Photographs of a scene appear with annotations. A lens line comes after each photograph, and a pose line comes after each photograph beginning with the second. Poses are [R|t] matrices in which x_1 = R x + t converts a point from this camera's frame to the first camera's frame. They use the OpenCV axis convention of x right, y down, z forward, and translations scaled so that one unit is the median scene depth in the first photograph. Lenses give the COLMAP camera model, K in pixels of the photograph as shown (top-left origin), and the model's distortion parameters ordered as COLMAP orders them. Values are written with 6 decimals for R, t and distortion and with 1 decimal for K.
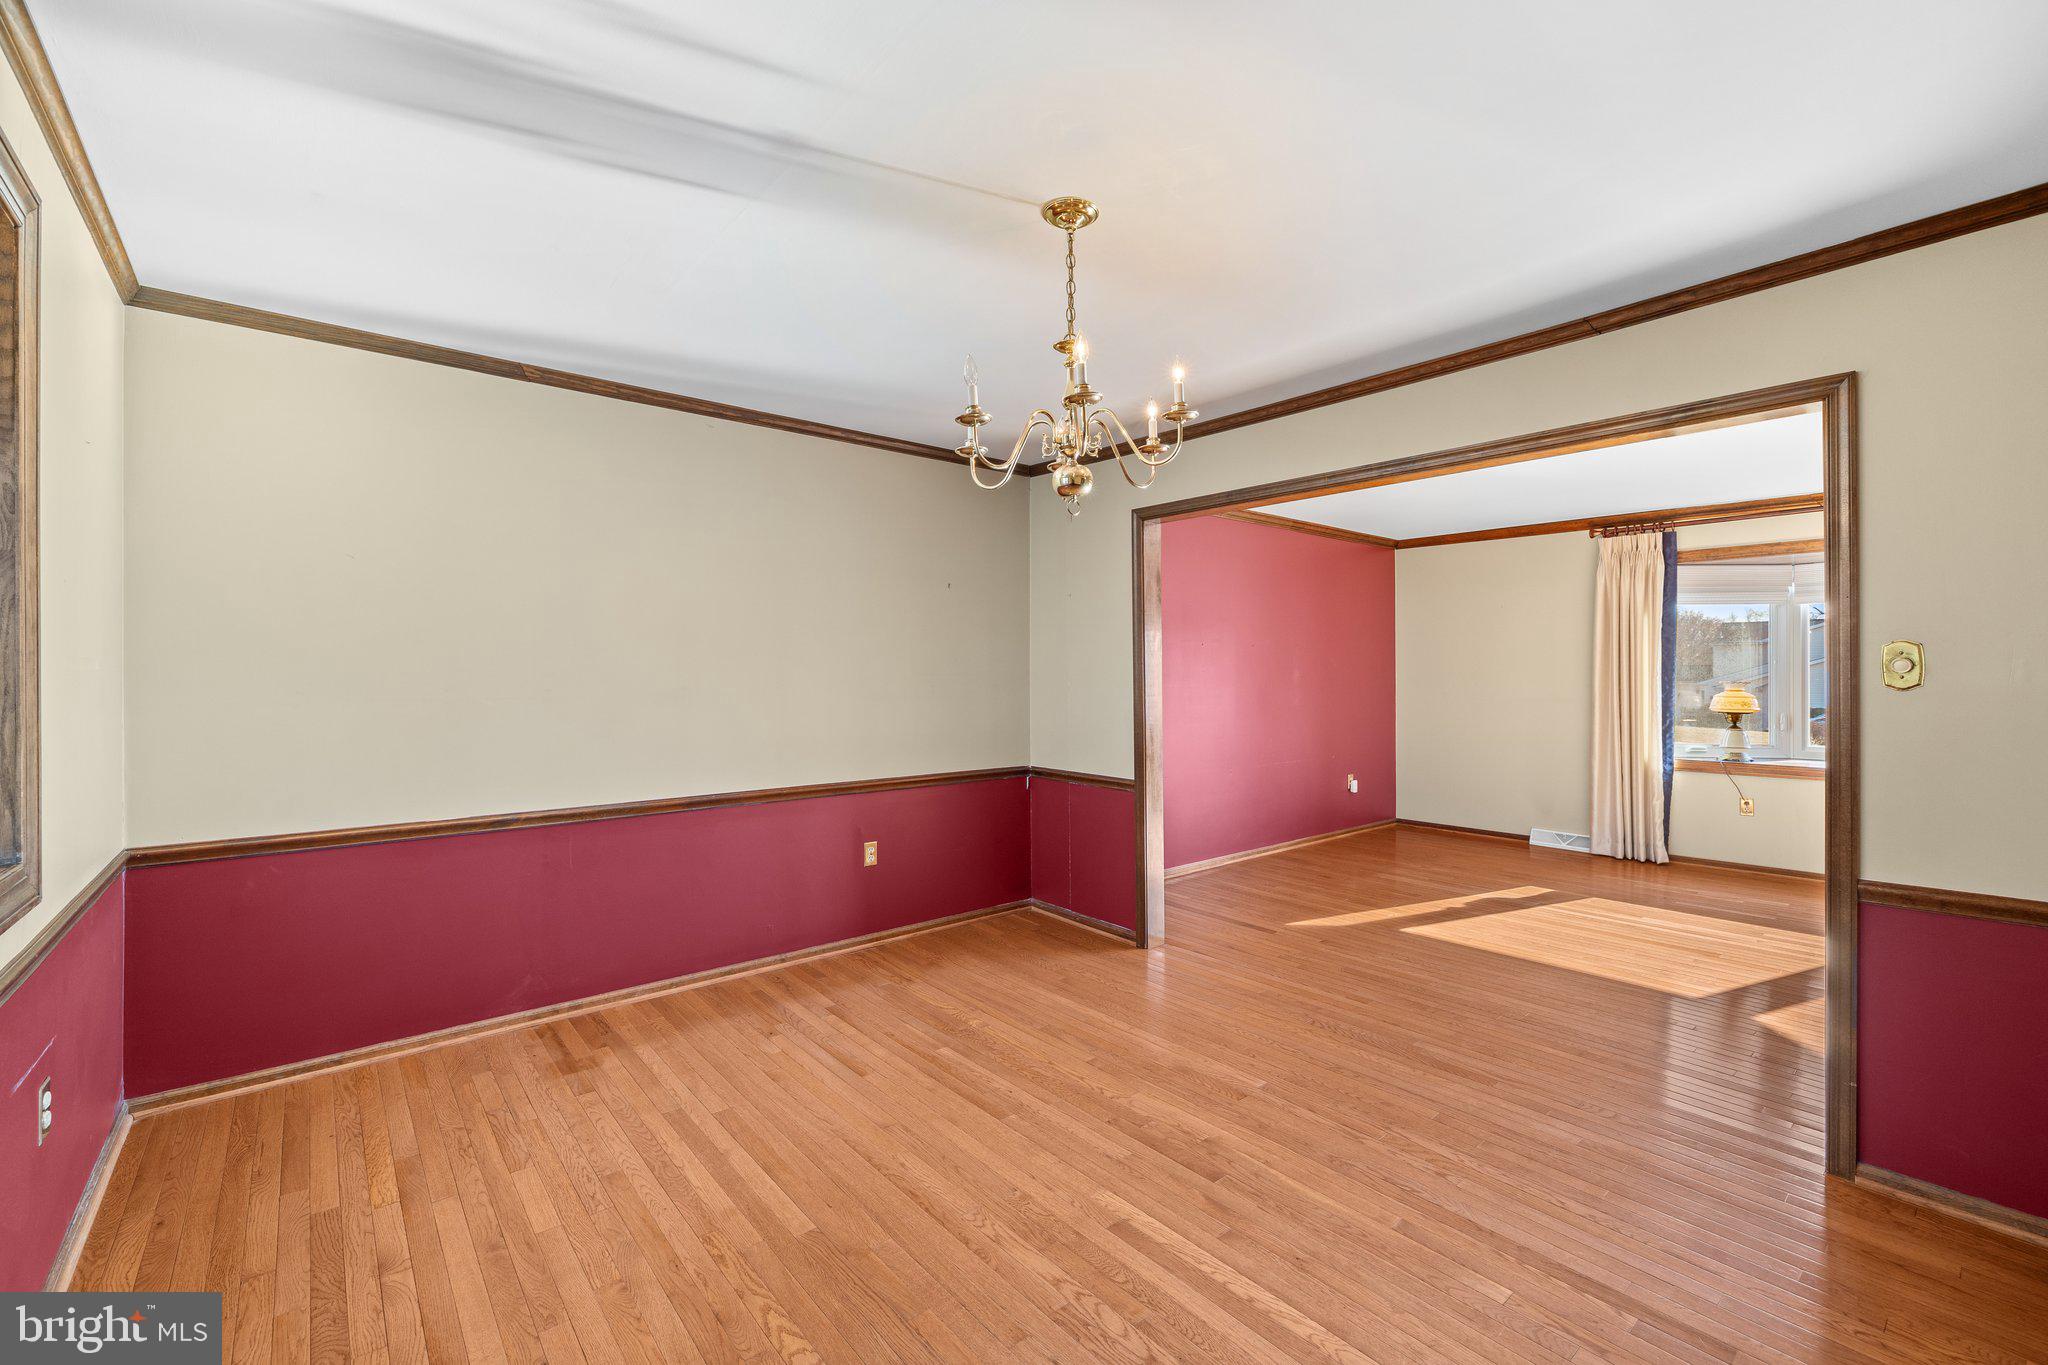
lens RADIAL K [[867.1, 0, 1026.6], [0, 867.1, 679.6], [0, 0, 1]] dist [0.003208, -0.000211]
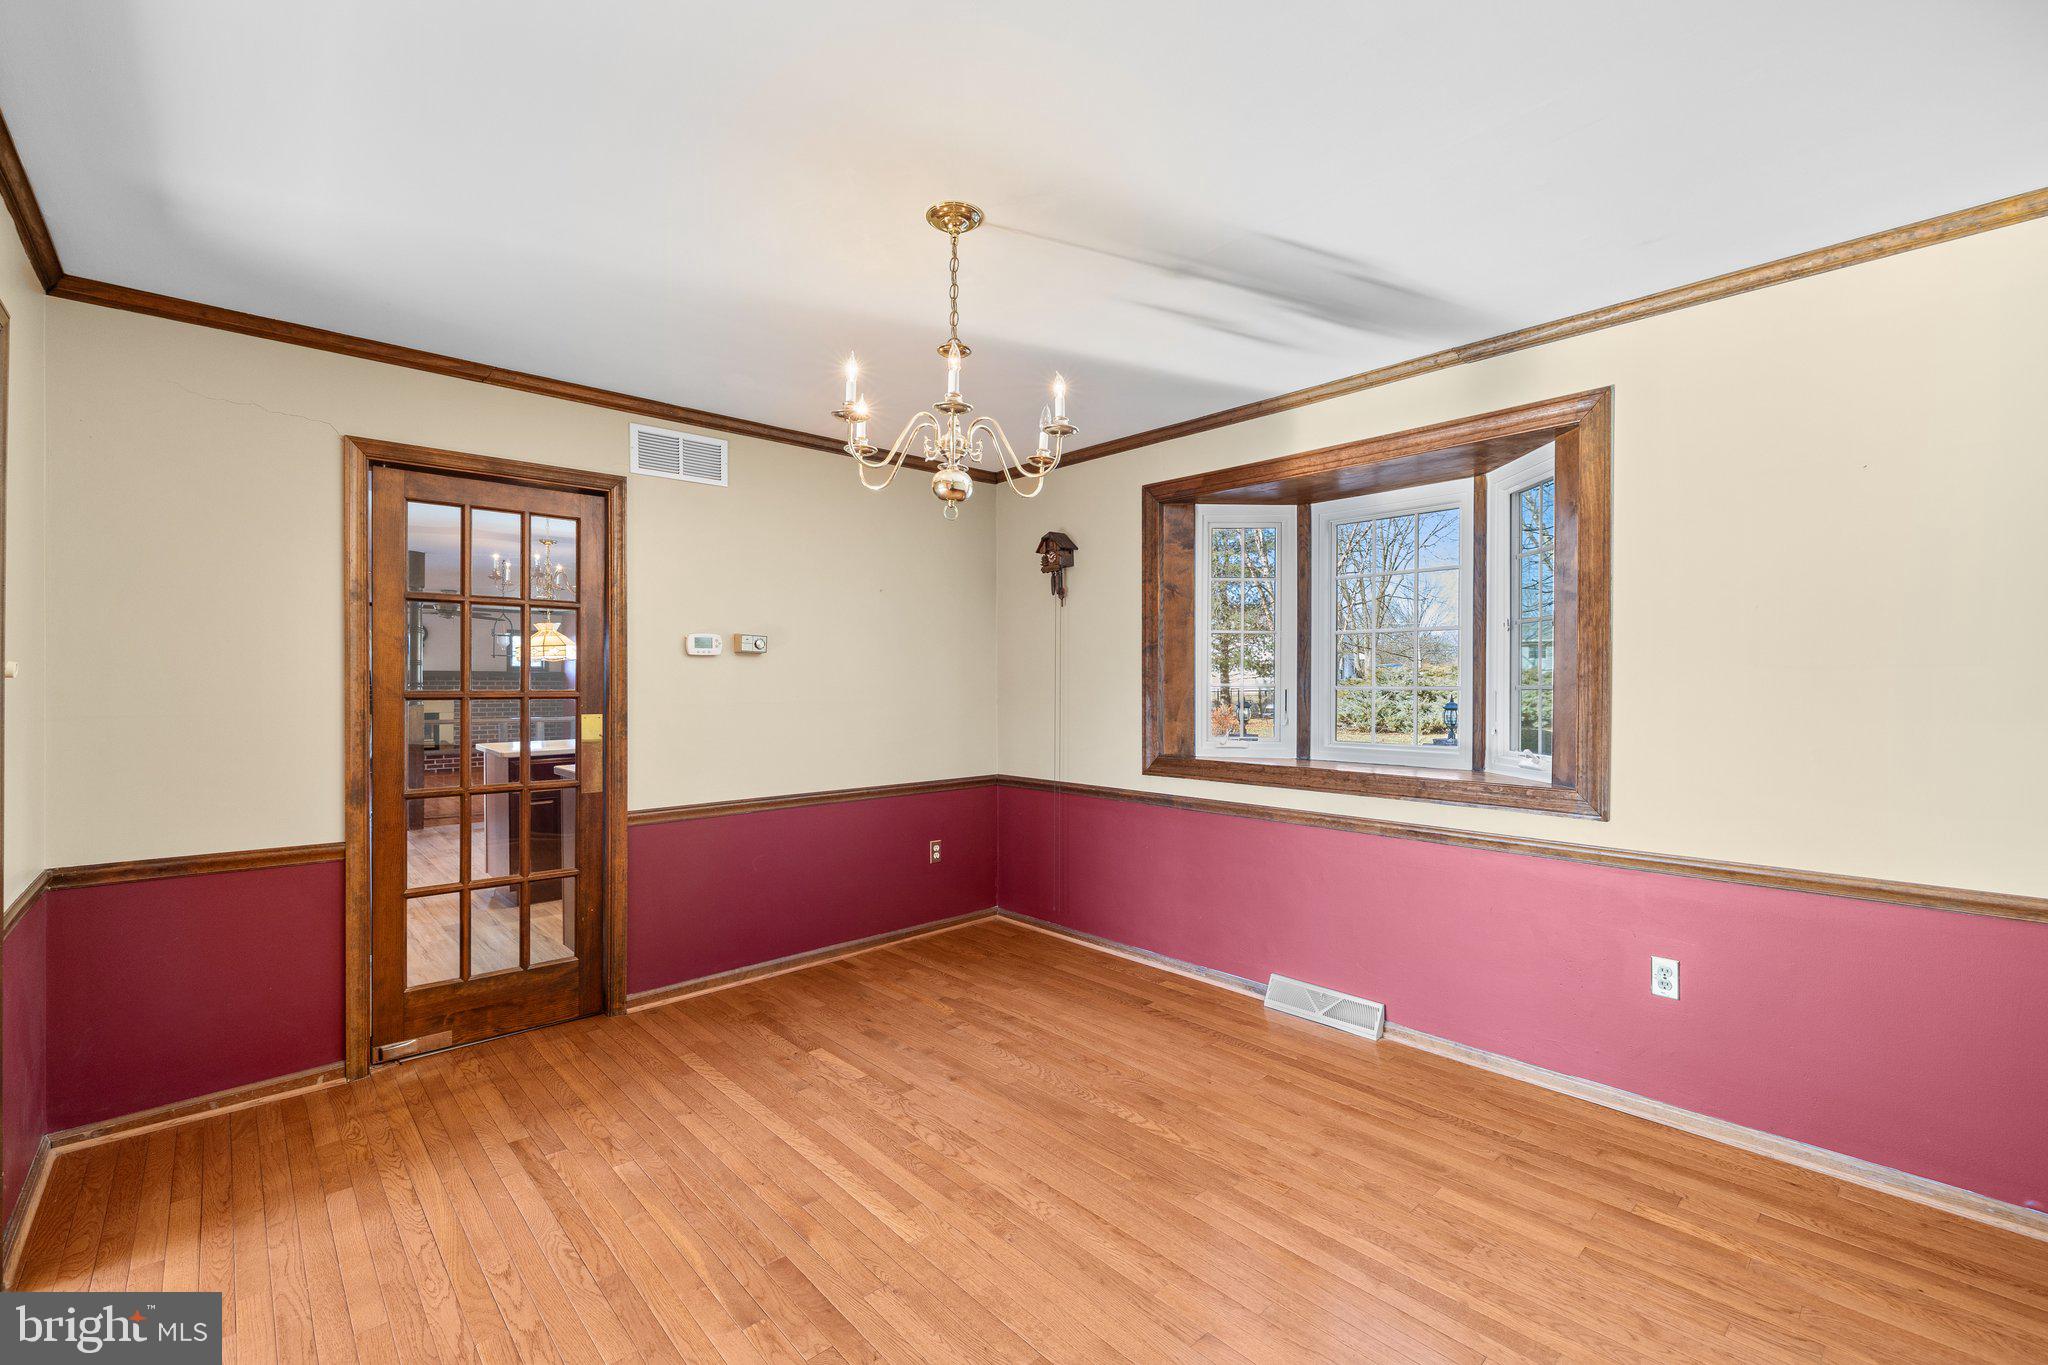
lens RADIAL K [[867.1, 0, 1029.2], [0, 867.1, 693.3], [0, 0, 1]] dist [0.003208, -0.000211]
pose [[-0.998543, 0.001003, -0.053946, 0.016409], [0.000378, 0.999933, 0.011590, -0.002388], [0.053954, 0.011553, -0.998477, 2.012824]]
